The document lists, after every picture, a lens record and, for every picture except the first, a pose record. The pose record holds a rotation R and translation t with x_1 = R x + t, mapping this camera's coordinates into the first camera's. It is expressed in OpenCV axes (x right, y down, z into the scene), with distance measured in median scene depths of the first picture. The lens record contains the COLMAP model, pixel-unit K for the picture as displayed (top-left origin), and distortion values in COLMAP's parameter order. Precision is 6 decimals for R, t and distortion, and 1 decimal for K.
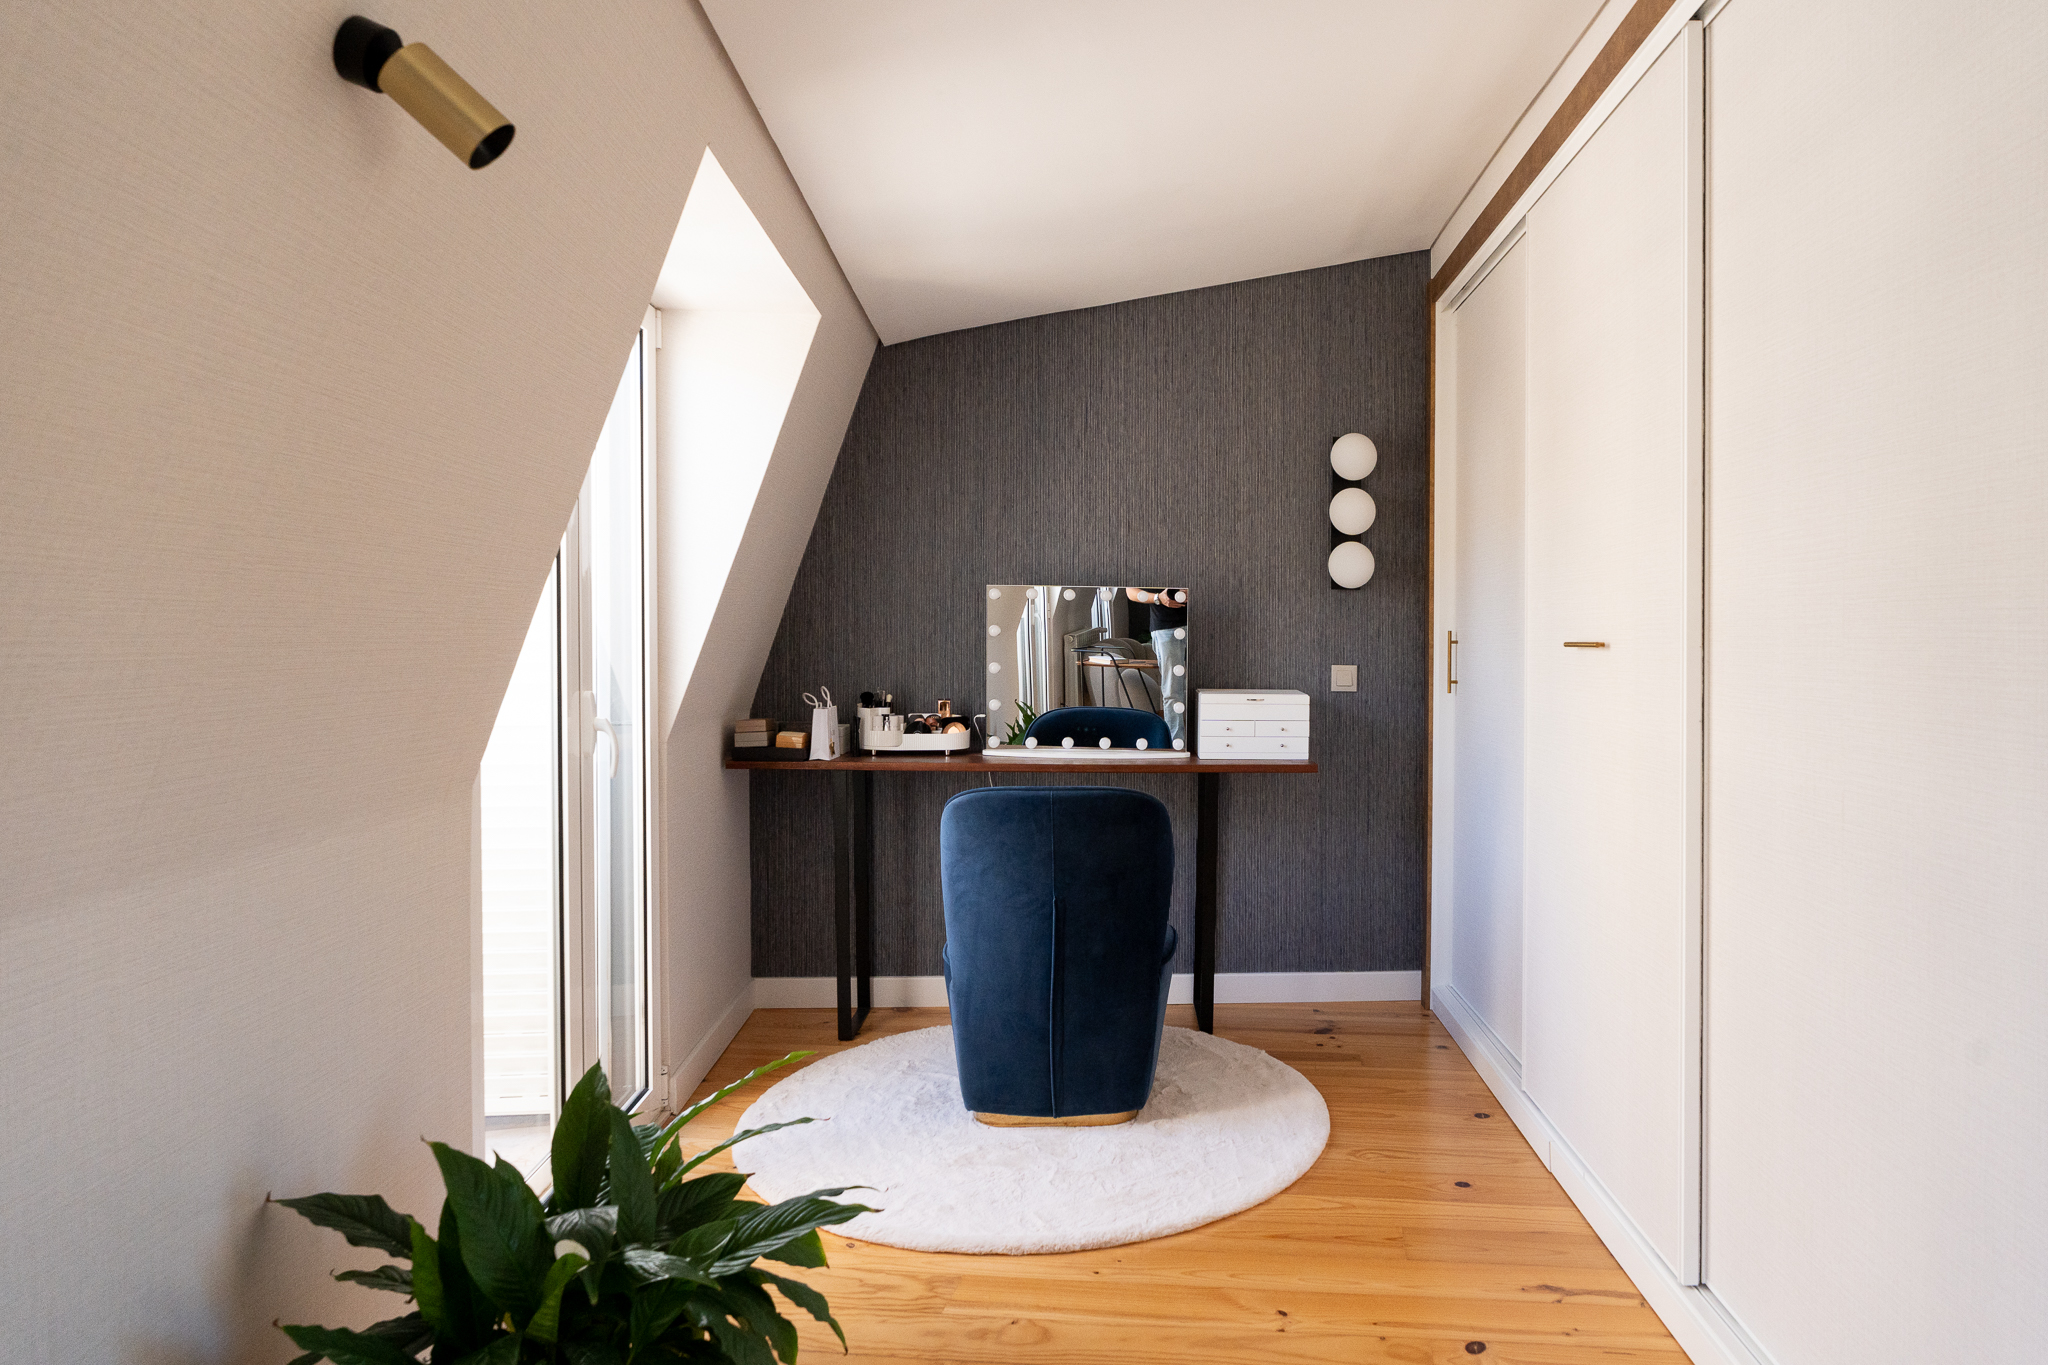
lens RADIAL K [[1162.4, 0, 1024.0], [0, 1162.4, 682.5], [0, 0, 1]] dist [0.002184, 0.000412]
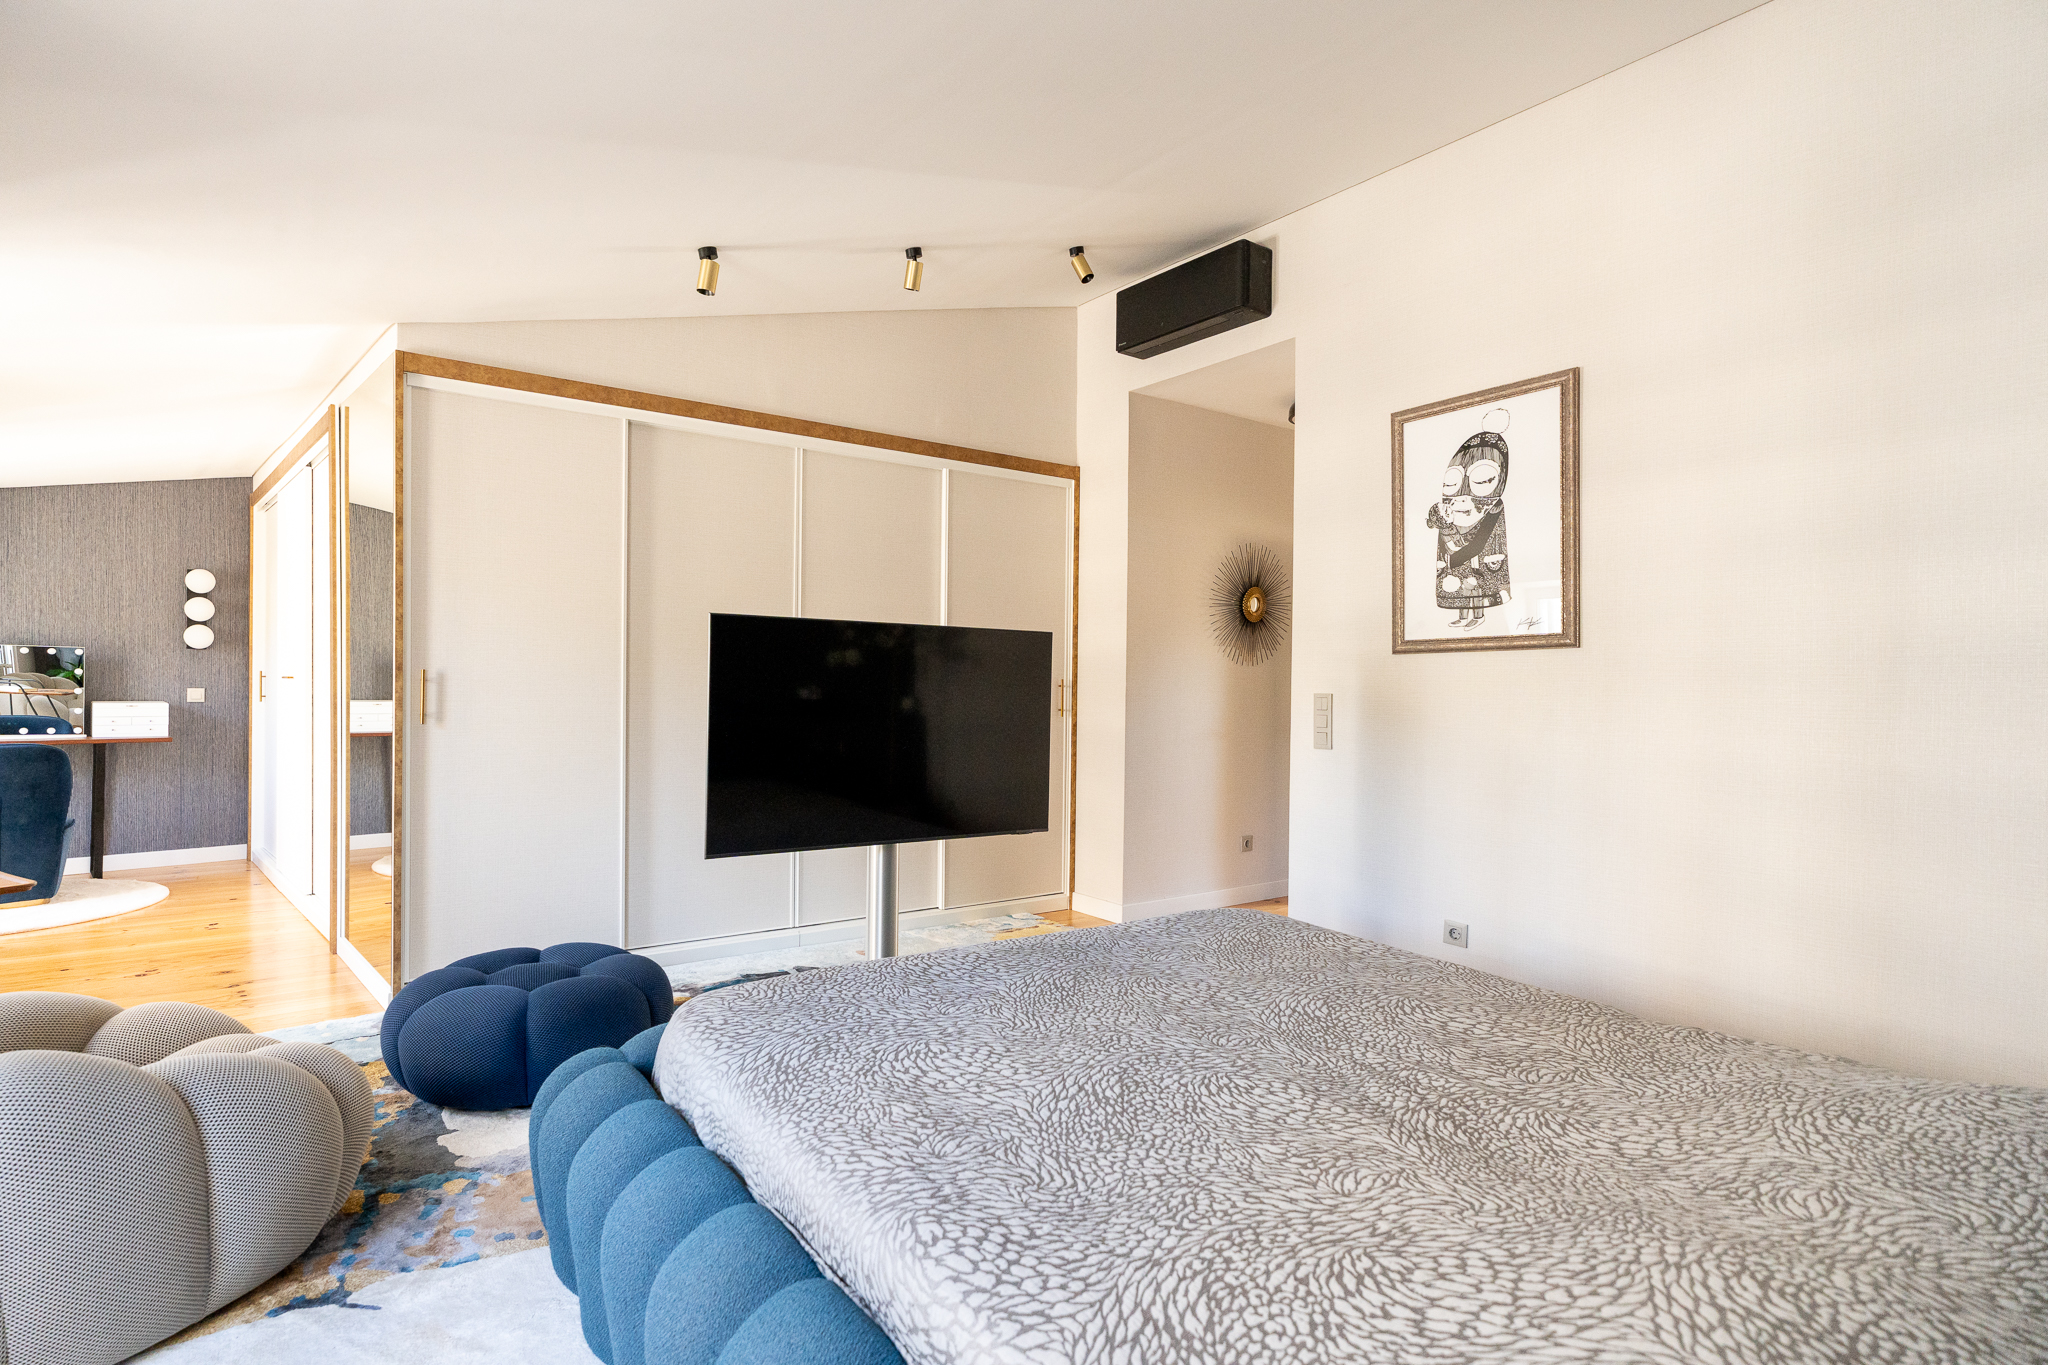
lens RADIAL K [[1014.2, 0, 1024.0], [0, 1014.2, 682.5], [0, 0, 1]] dist [-0.000546, -0.000240]
pose [[0.650589, 0.001732, 0.759428, -0.109563], [0.019445, 0.999632, -0.018938, 0.034843], [-0.759181, 0.027088, 0.650316, -1.157851]]
